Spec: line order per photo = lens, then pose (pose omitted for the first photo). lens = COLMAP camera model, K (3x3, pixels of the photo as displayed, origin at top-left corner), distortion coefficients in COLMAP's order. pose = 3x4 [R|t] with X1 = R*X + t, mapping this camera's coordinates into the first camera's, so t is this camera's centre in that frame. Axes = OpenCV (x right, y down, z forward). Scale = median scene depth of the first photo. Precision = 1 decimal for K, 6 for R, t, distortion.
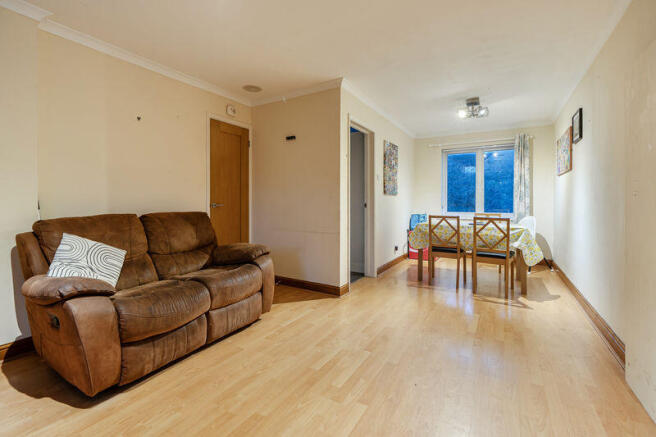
lens RADIAL K [[296.5, 0, 323.2], [0, 296.5, 203.7], [0, 0, 1]] dist [-0.000160, -0.000004]
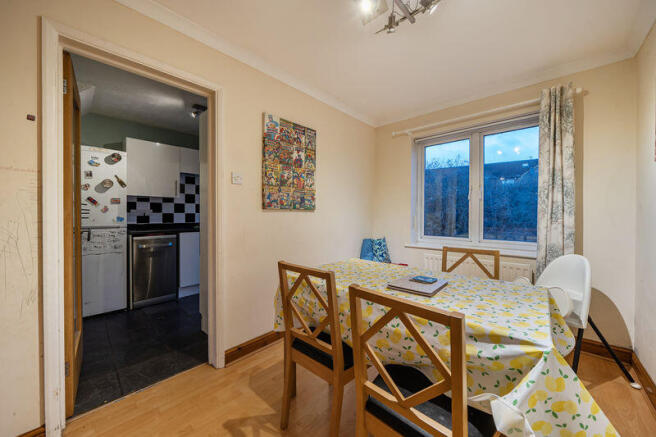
lens RADIAL K [[231.2, 0, 329.2], [0, 231.2, 215.2], [0, 0, 1]] dist [-0.002895, -0.000177]
pose [[0.977213, 0.001324, -0.212256, 0.397169], [-0.000934, 0.999998, 0.001938, -0.020633], [0.212258, -0.001696, 0.977212, 0.565169]]
